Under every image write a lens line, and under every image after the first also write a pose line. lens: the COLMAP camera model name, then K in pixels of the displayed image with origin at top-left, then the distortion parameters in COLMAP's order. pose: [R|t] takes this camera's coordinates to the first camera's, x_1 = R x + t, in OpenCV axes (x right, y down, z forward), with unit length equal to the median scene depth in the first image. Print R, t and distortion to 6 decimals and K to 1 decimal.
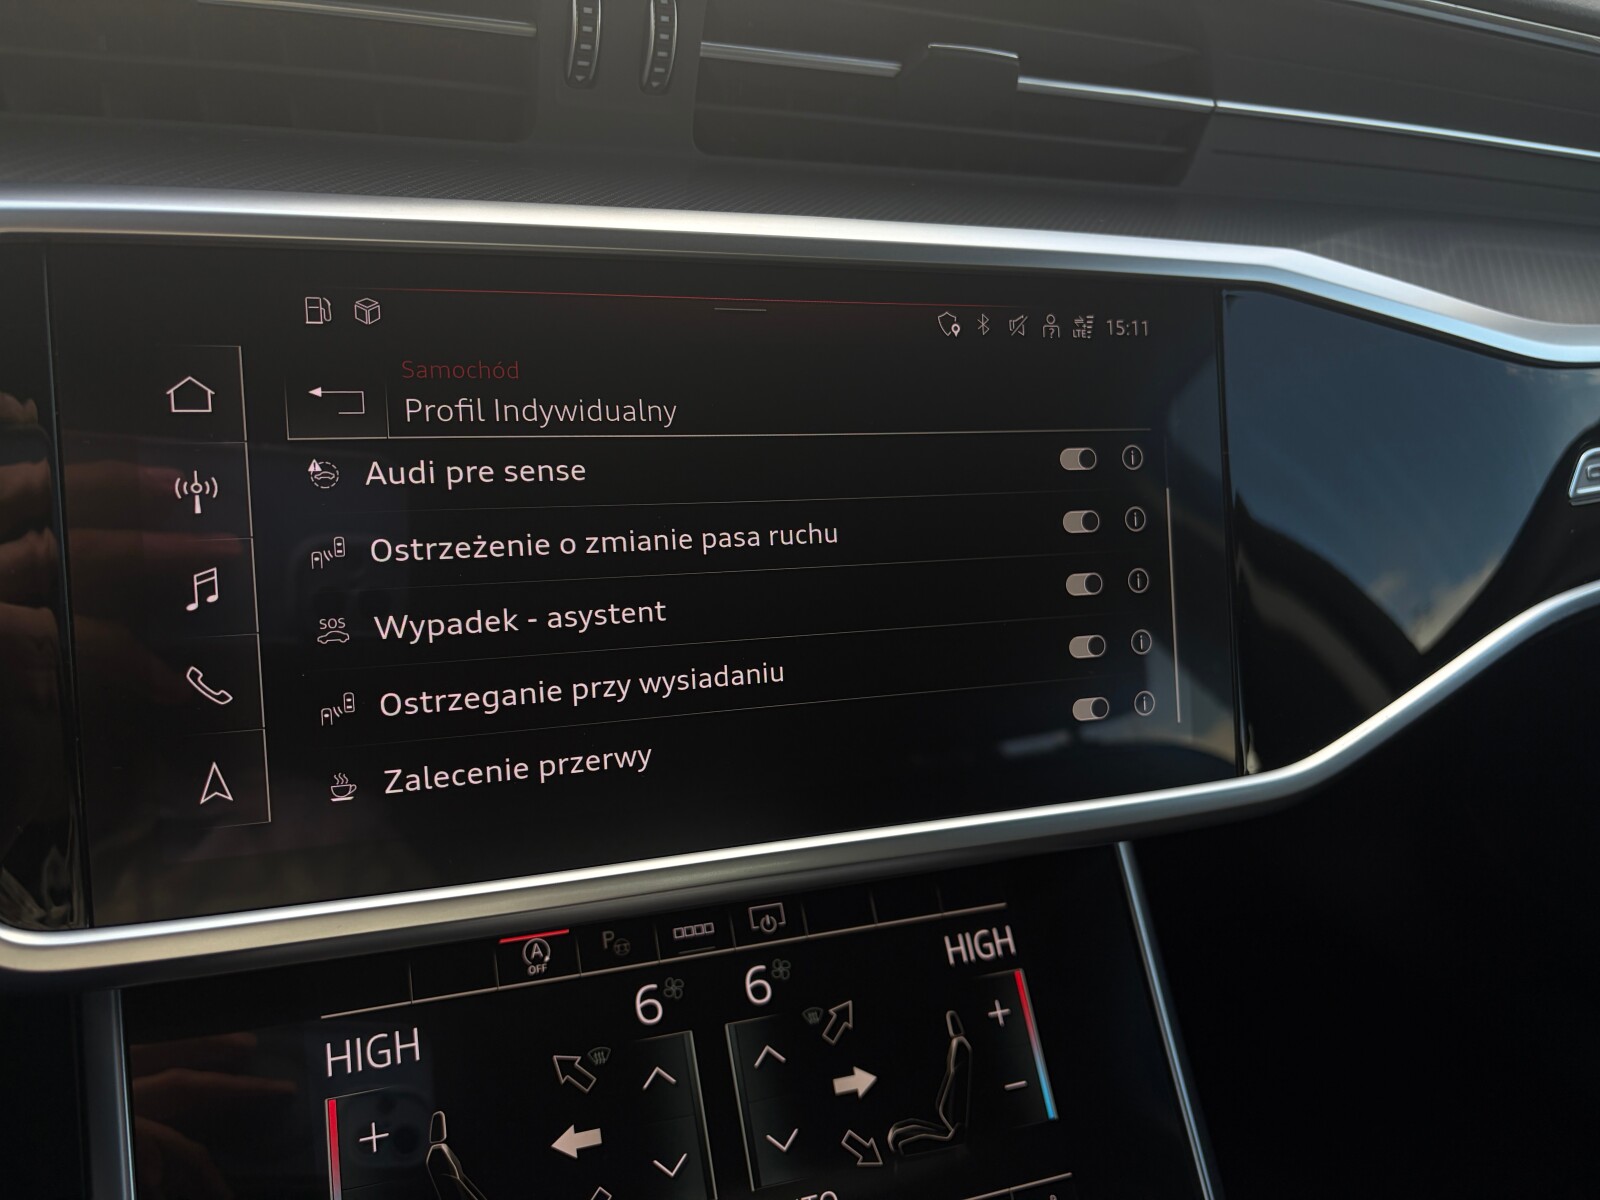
lens RADIAL K [[1243.5, 0, 795.8], [0, 1243.5, 603.8], [0, 0, 1]] dist [0.001072, -0.003110]
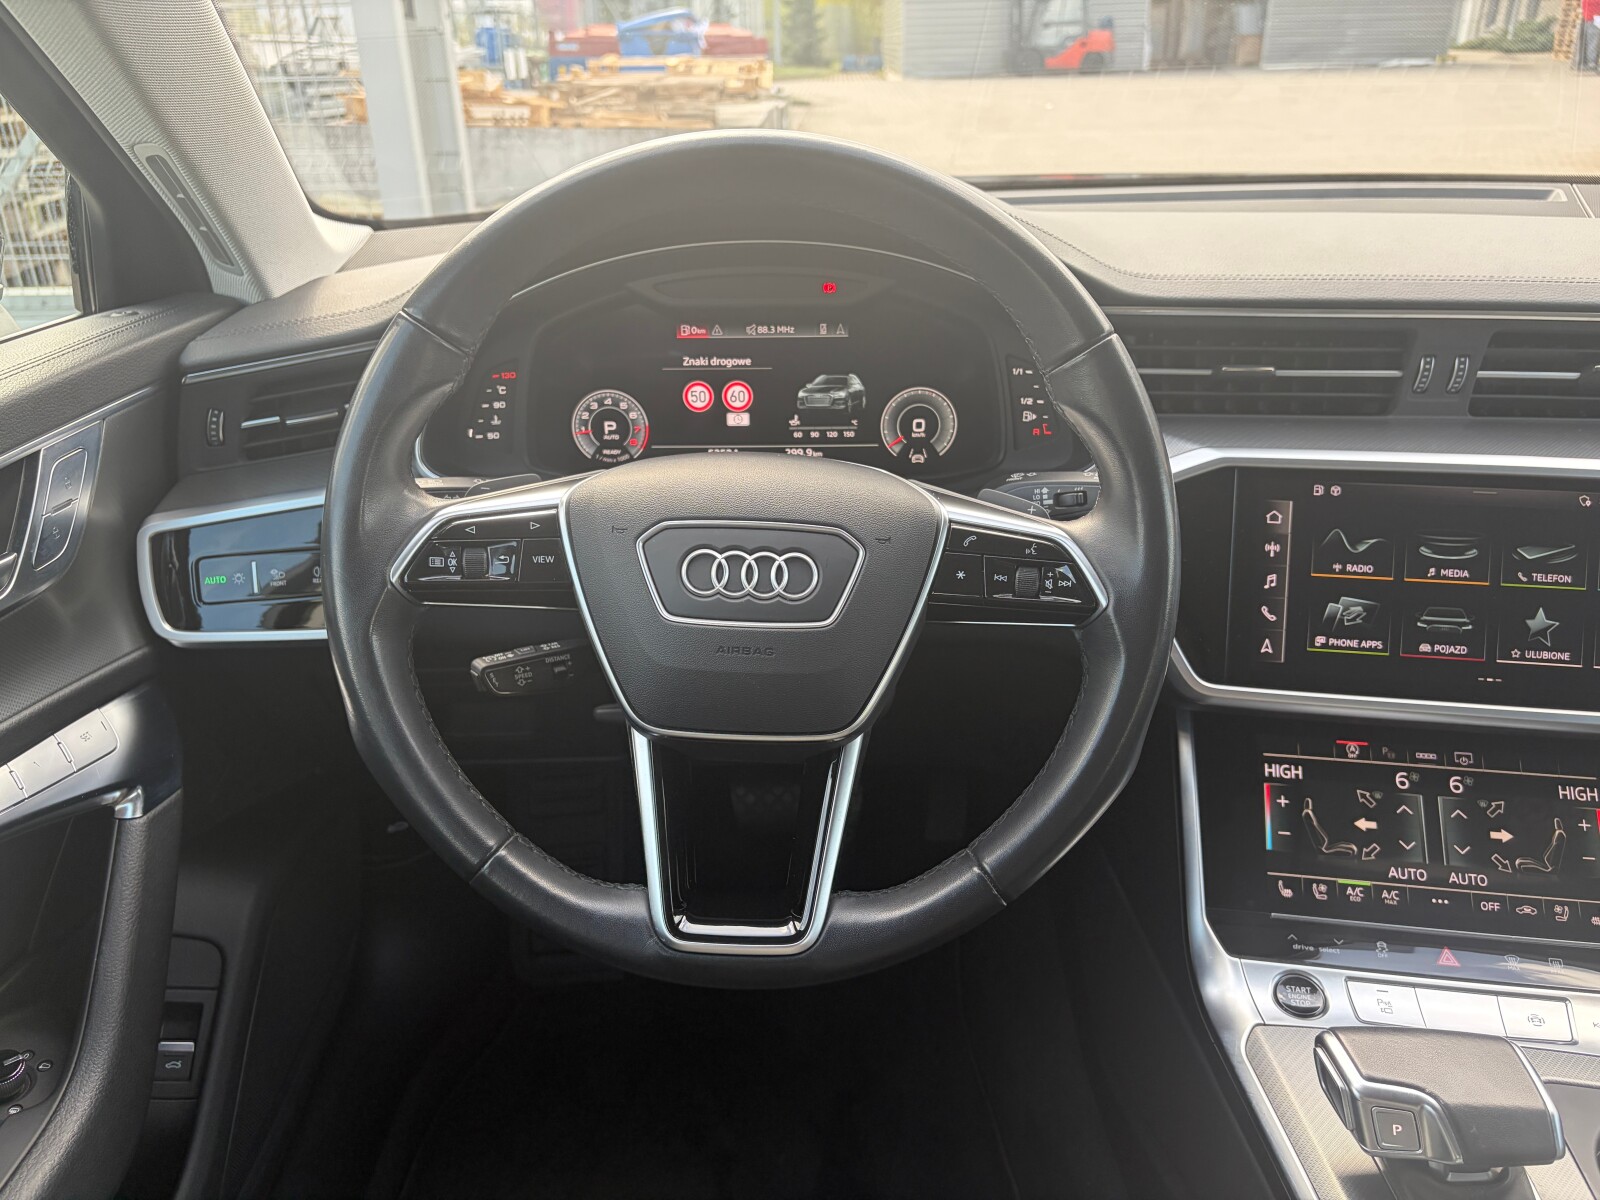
lens RADIAL K [[1223.3, 0, 796.8], [0, 1223.3, 607.2], [0, 0, 1]] dist [0.065856, -0.073185]
pose [[0.866881, 0.102104, -0.487946, -0.003392], [-0.120933, 0.992635, -0.007138, 0.153247], [0.483624, 0.065197, 0.872844, -1.573795]]
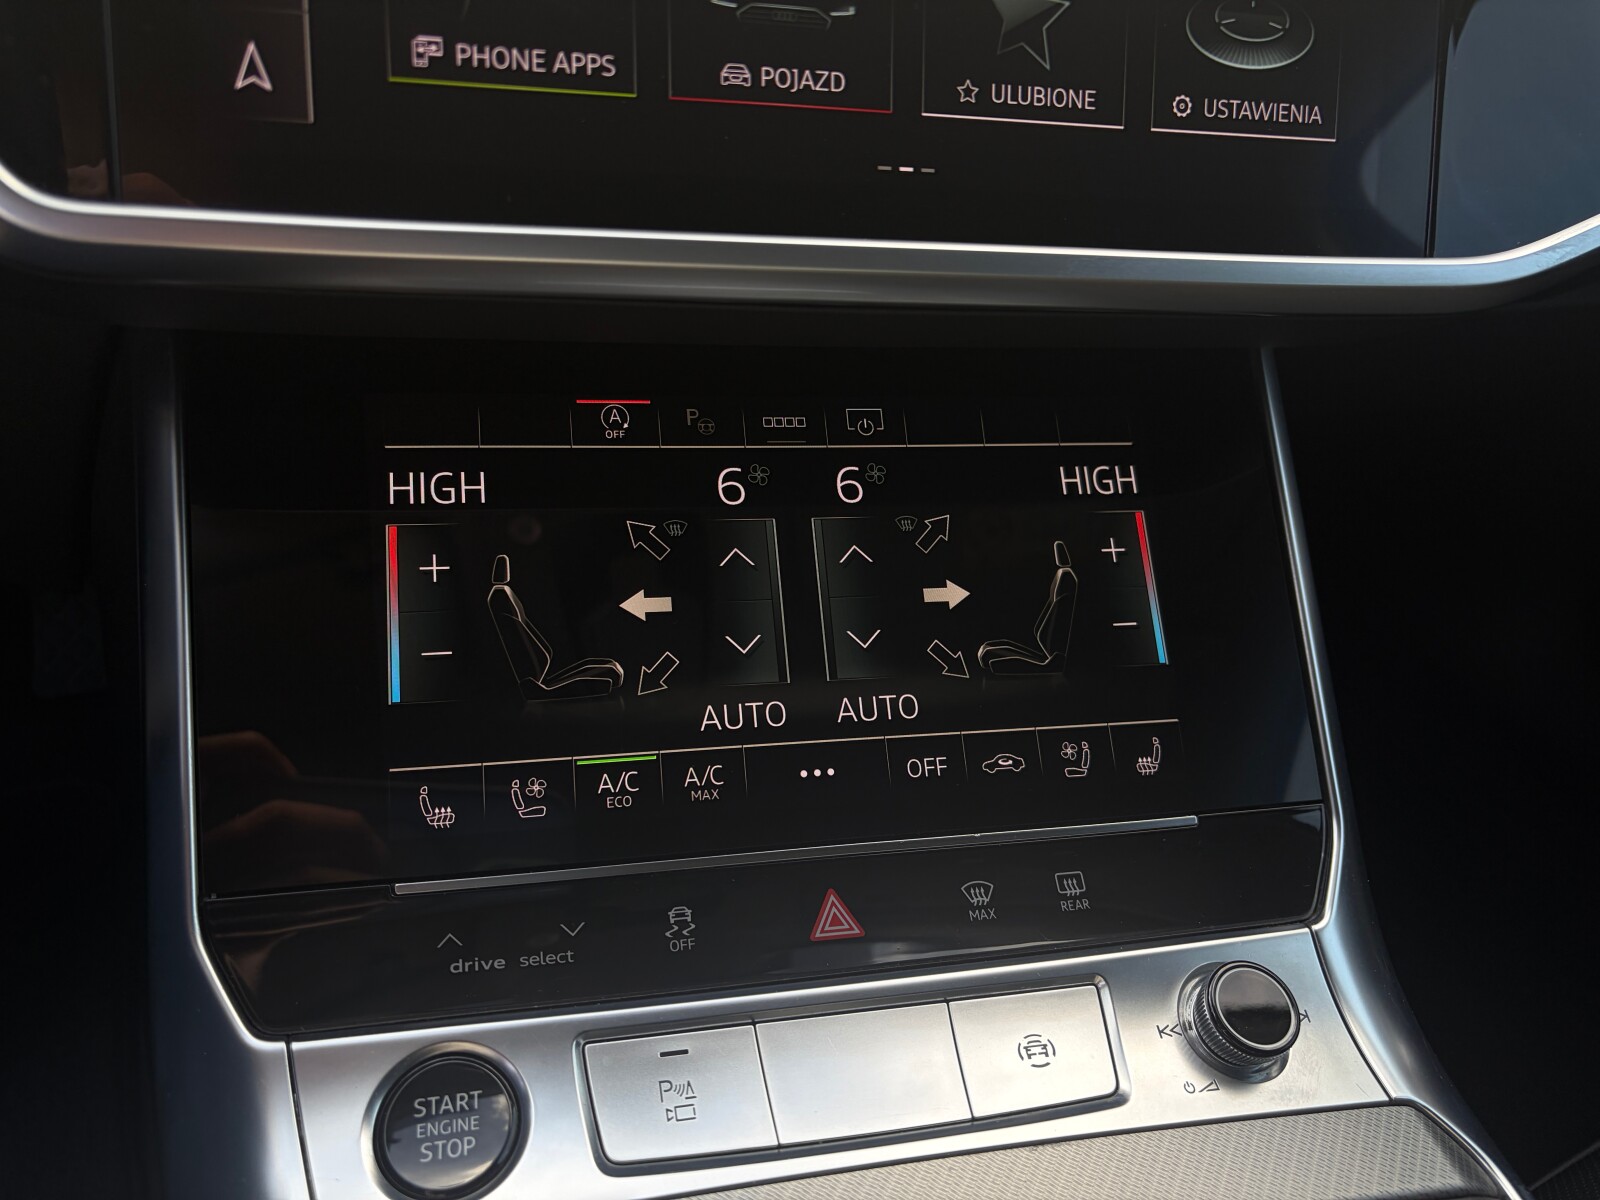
lens RADIAL K [[1258.4, 0, 804.9], [0, 1258.4, 592.0], [0, 0, 1]] dist [0.145478, -0.267735]
pose [[0.992206, 0.073835, -0.100375, 0.037925], [-0.061128, 0.990366, 0.124252, 0.278054], [0.108582, -0.117148, 0.987161, 0.059599]]
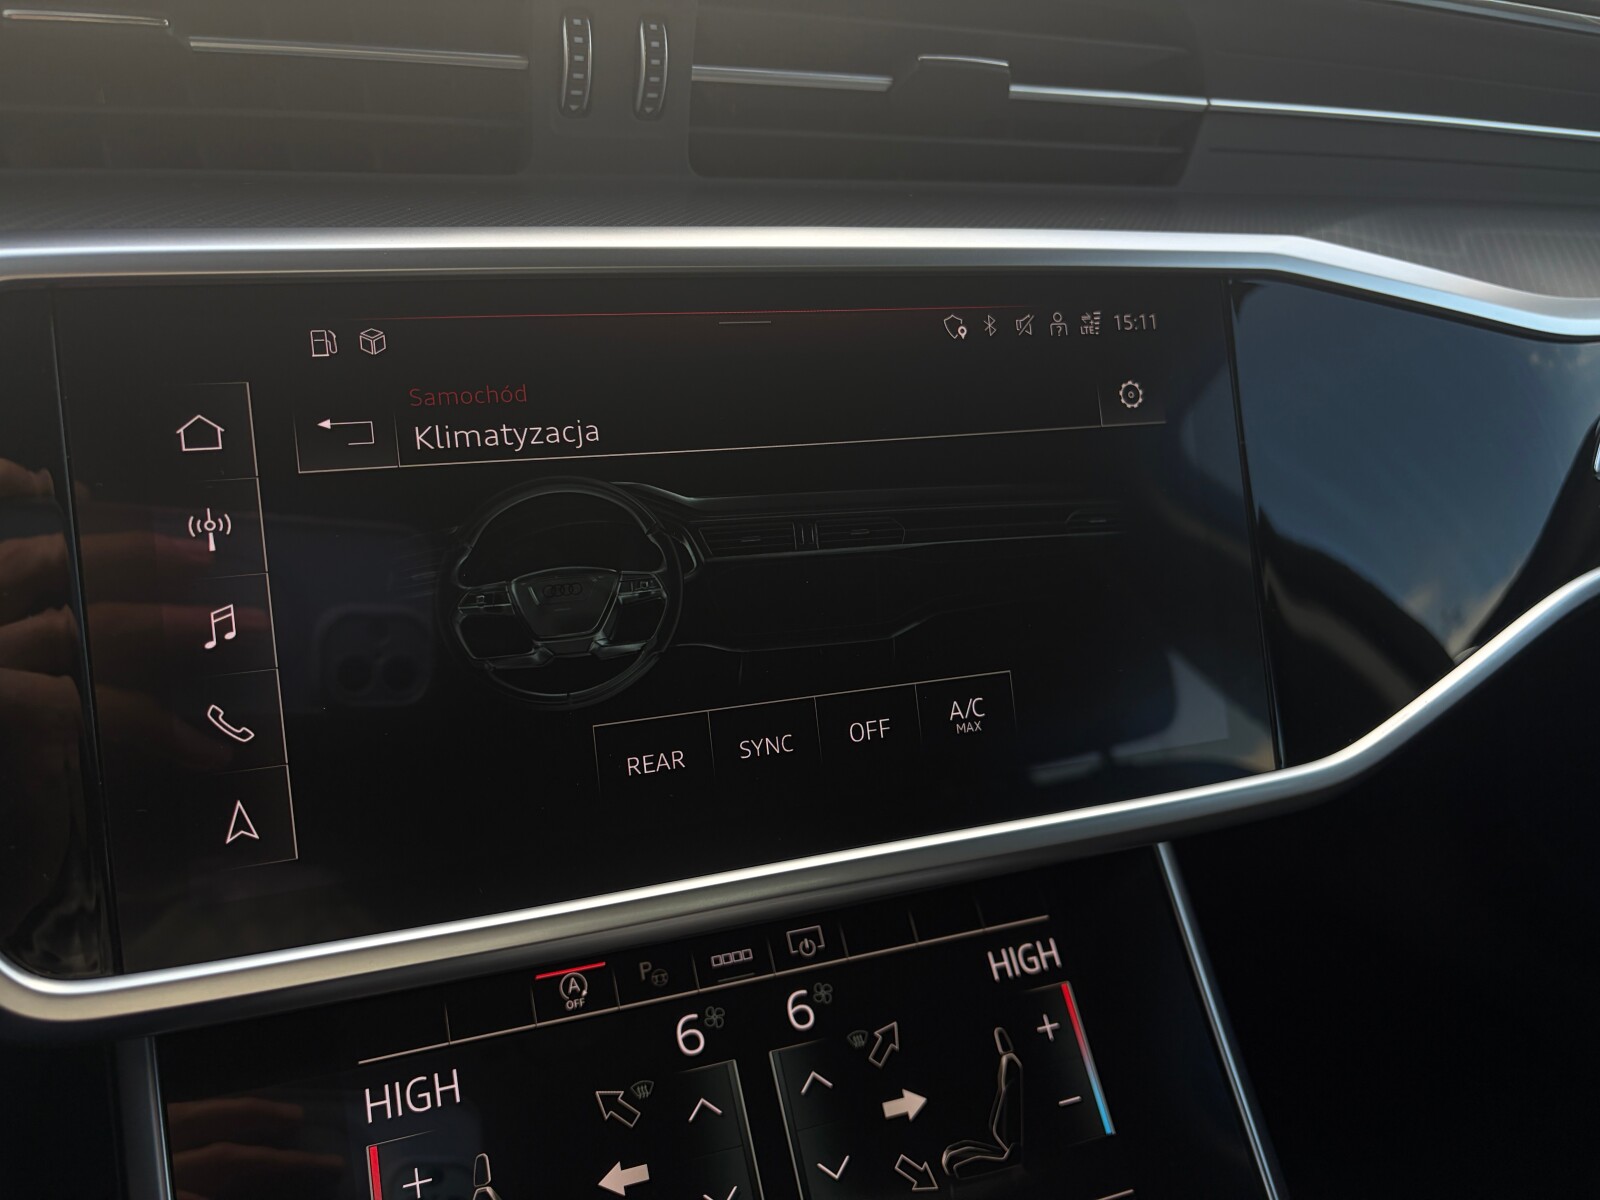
lens RADIAL K [[1244.3, 0, 798.1], [0, 1244.3, 607.8], [0, 0, 1]] dist [-0.006200, 0.011151]
pose [[0.998355, -0.055316, -0.015095, 0.000343], [0.054792, 0.997947, -0.033168, 0.022943], [0.016898, 0.032286, 0.999336, 0.009969]]
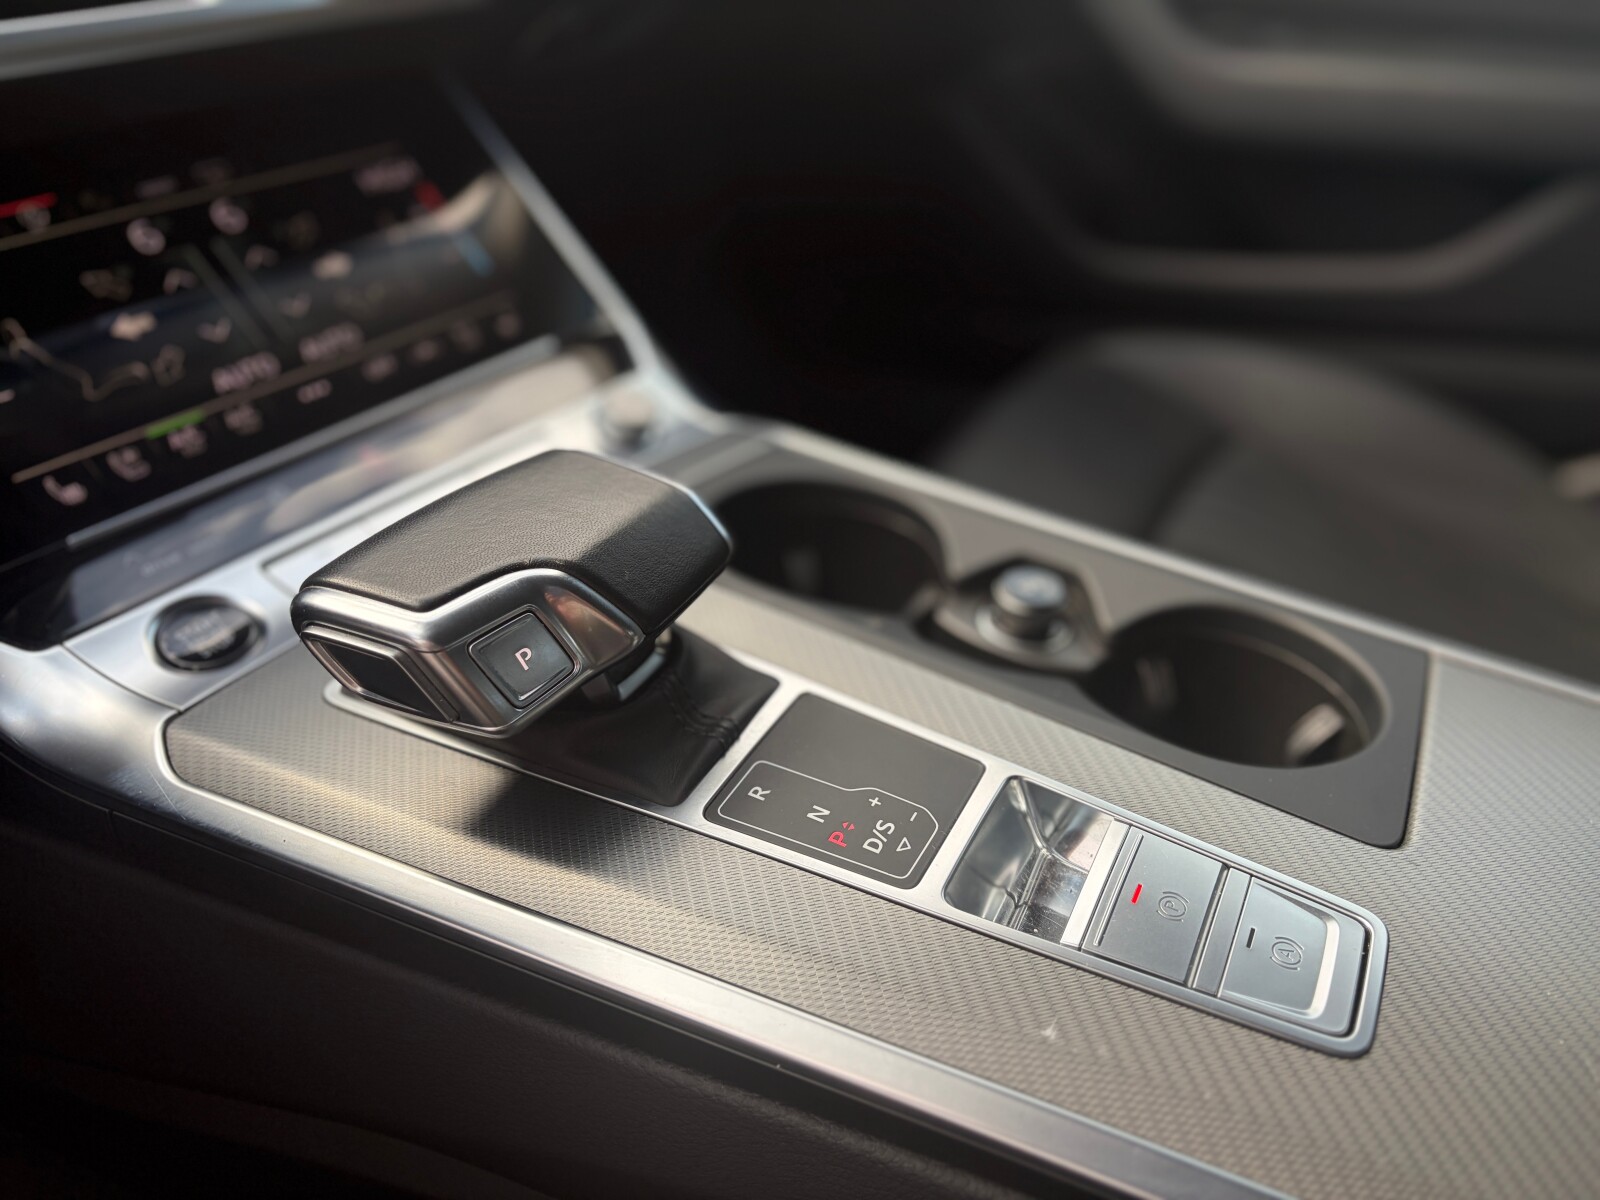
lens RADIAL K [[1239.3, 0, 795.1], [0, 1239.3, 605.8], [0, 0, 1]] dist [0.000024, 0.006323]
pose [[0.826421, -0.395888, 0.400375, -0.223930], [0.334859, 0.917232, 0.215765, 0.611755], [-0.452656, -0.044244, 0.890587, -0.435281]]
